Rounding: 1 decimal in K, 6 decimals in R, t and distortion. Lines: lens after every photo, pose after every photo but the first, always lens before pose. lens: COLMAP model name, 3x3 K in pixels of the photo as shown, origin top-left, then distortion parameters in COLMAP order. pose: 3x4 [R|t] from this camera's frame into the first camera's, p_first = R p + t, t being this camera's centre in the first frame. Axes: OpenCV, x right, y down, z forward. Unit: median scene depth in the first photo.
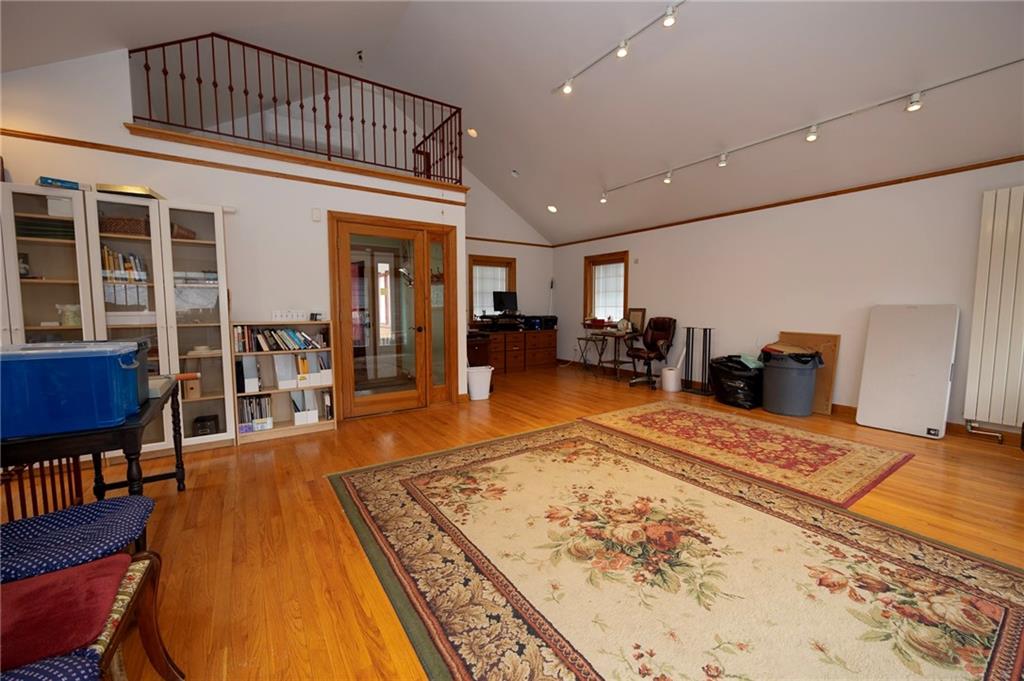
lens RADIAL K [[393.9, 0, 515.0], [0, 393.9, 339.5], [0, 0, 1]] dist [-0.002250, -0.000315]
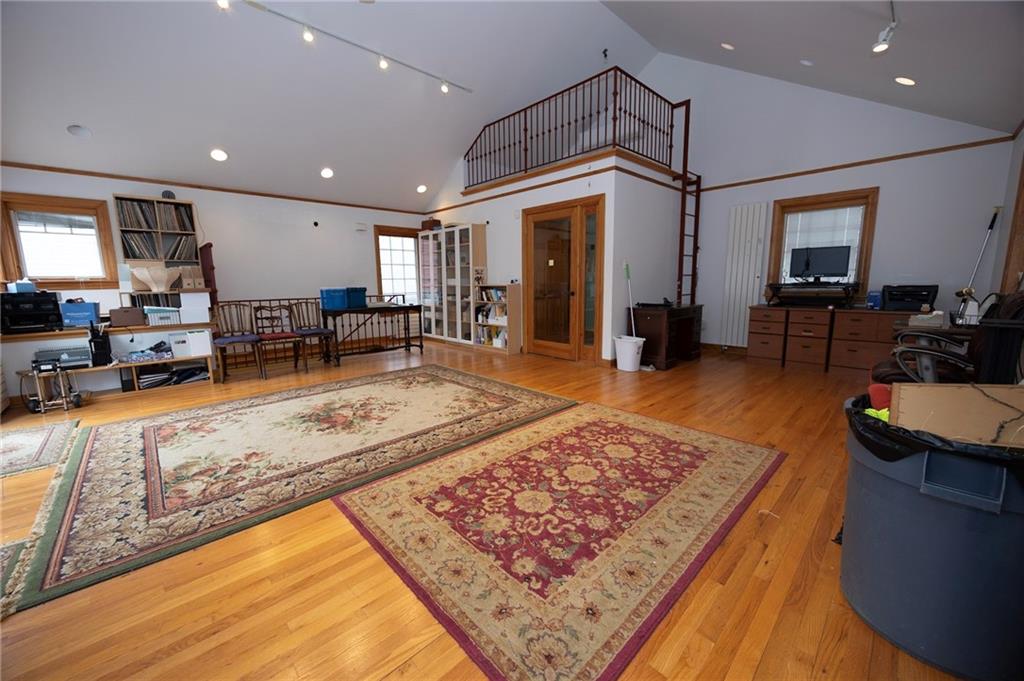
lens RADIAL K [[393.9, 0, 516.7], [0, 393.9, 339.1], [0, 0, 1]] dist [-0.002250, -0.000315]
pose [[0.167170, 0.145587, -0.975120, 1.344870], [-0.068996, 0.988340, 0.135733, -0.059497], [0.983511, 0.044589, 0.175266, 0.966160]]
